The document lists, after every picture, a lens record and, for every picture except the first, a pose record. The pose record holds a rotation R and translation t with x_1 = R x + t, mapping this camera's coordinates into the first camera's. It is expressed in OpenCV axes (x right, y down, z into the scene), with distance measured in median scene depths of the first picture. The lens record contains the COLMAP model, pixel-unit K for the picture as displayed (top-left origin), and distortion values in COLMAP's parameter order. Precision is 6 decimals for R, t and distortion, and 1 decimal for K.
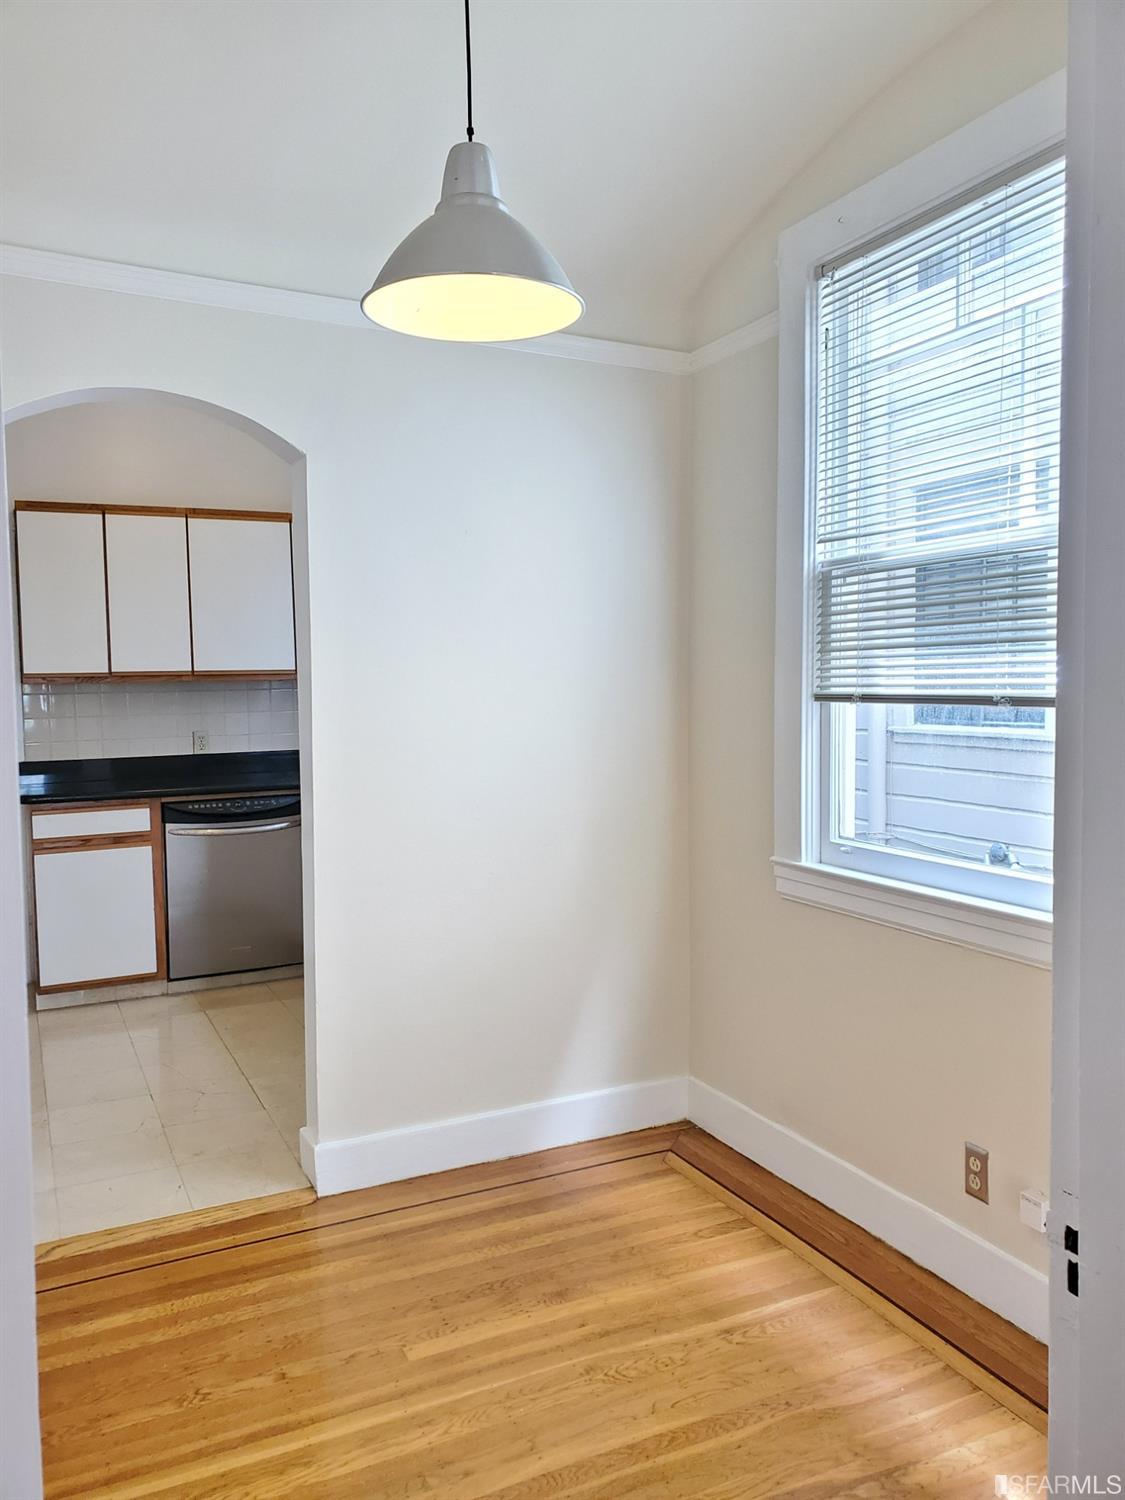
lens RADIAL K [[1167.5, 0, 562.5], [0, 1167.5, 750.0], [0, 0, 1]] dist [0.016816, 0.000775]
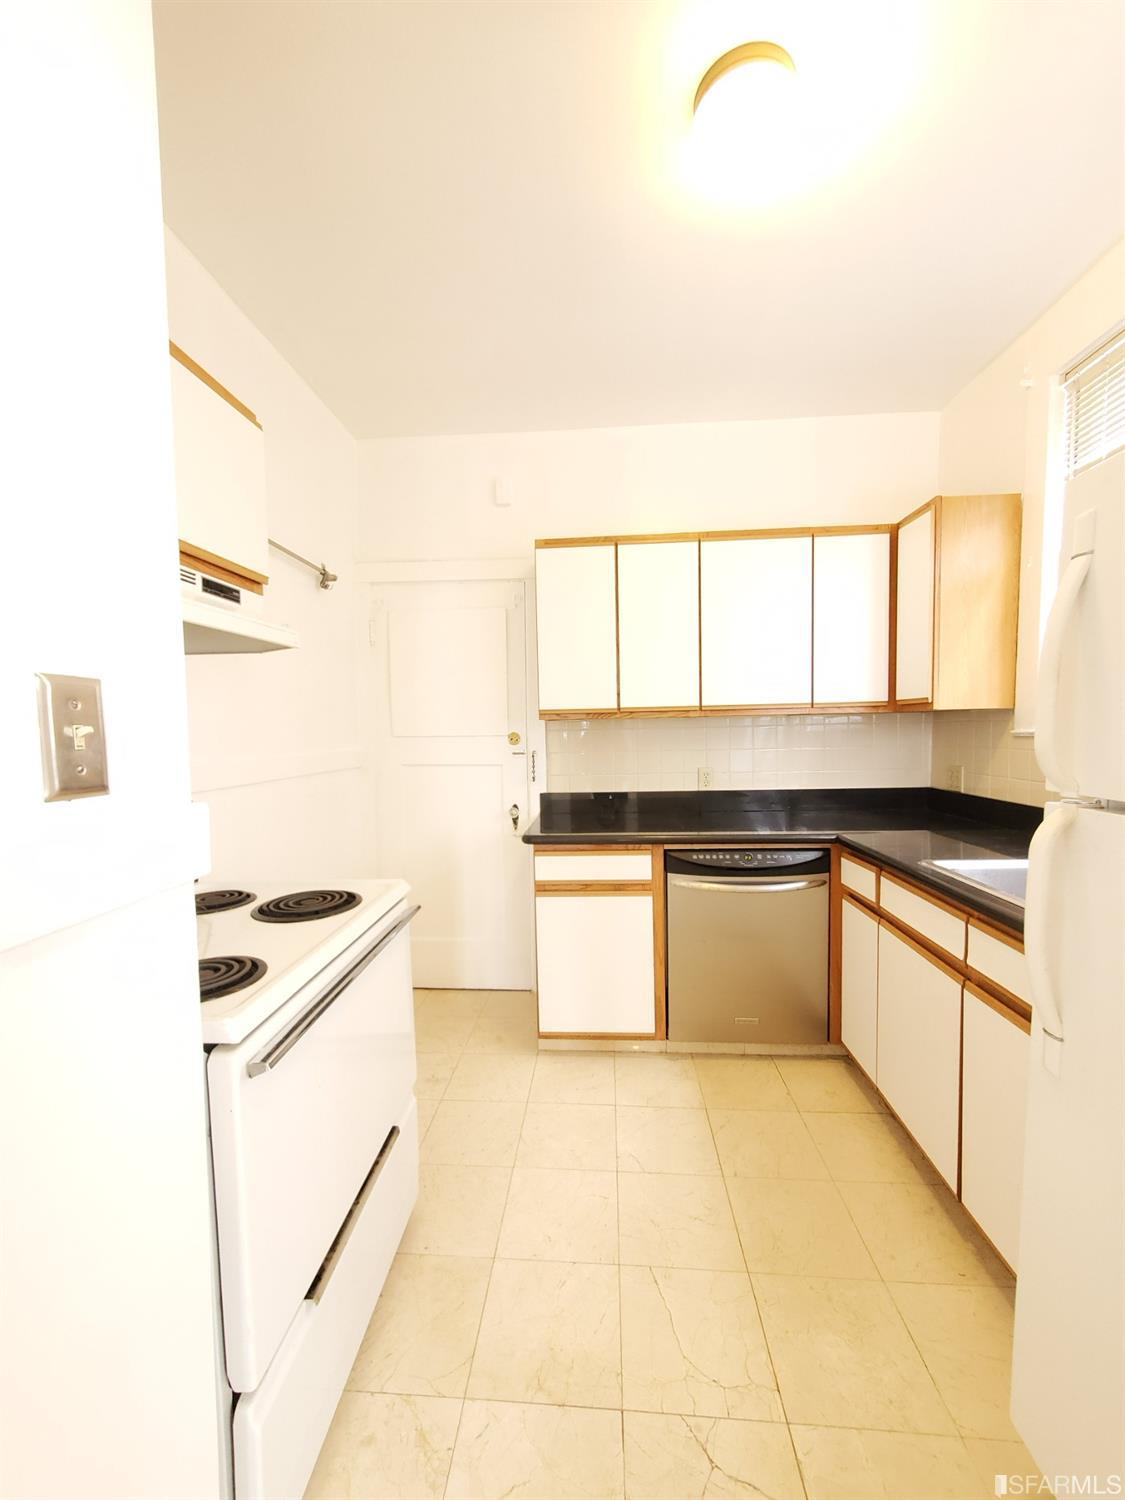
lens RADIAL K [[594.9, 0, 558.0], [0, 594.9, 763.3], [0, 0, 1]] dist [0.006679, -0.001953]
pose [[0.868168, 0.029874, -0.495371, -0.184590], [-0.025483, 0.999553, 0.015617, -0.026918], [0.495616, -0.000935, 0.868541, 0.549578]]
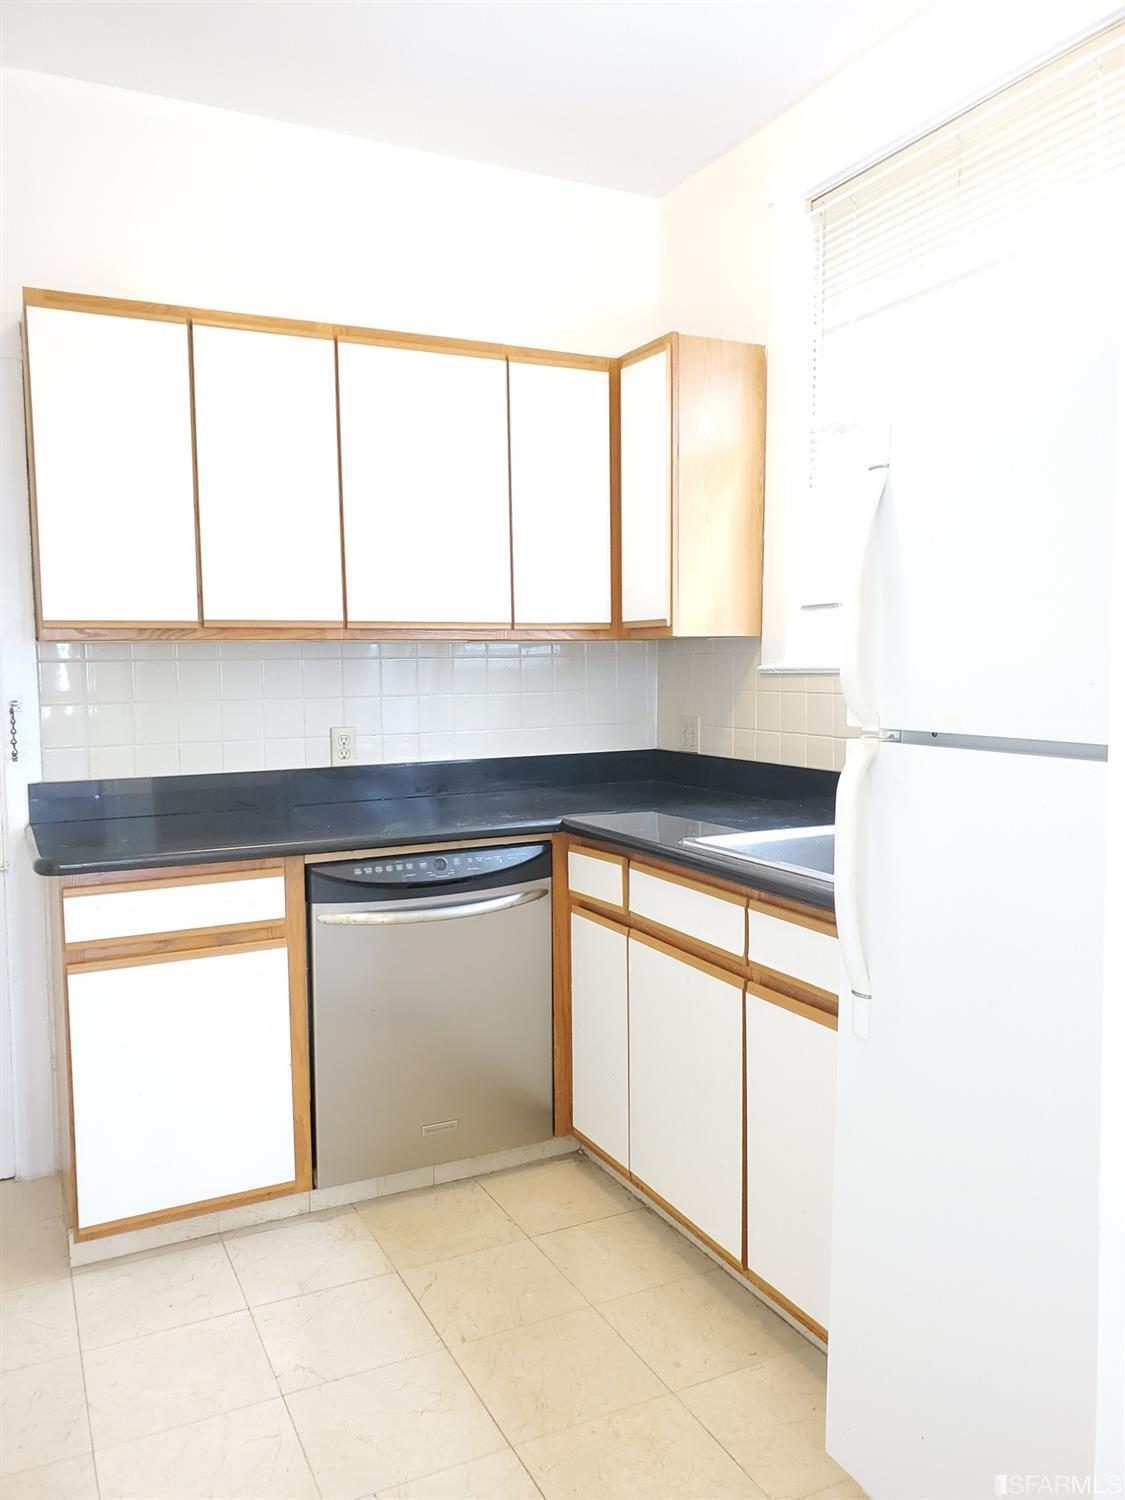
lens RADIAL K [[1143.5, 0, 566.4], [0, 1143.5, 755.4], [0, 0, 1]] dist [0.103751, -0.198828]
pose [[0.999858, 0.004753, 0.016149, -0.228898], [-0.005114, 0.999736, 0.022396, -0.017005], [-0.016038, -0.022475, 0.999619, 0.466906]]
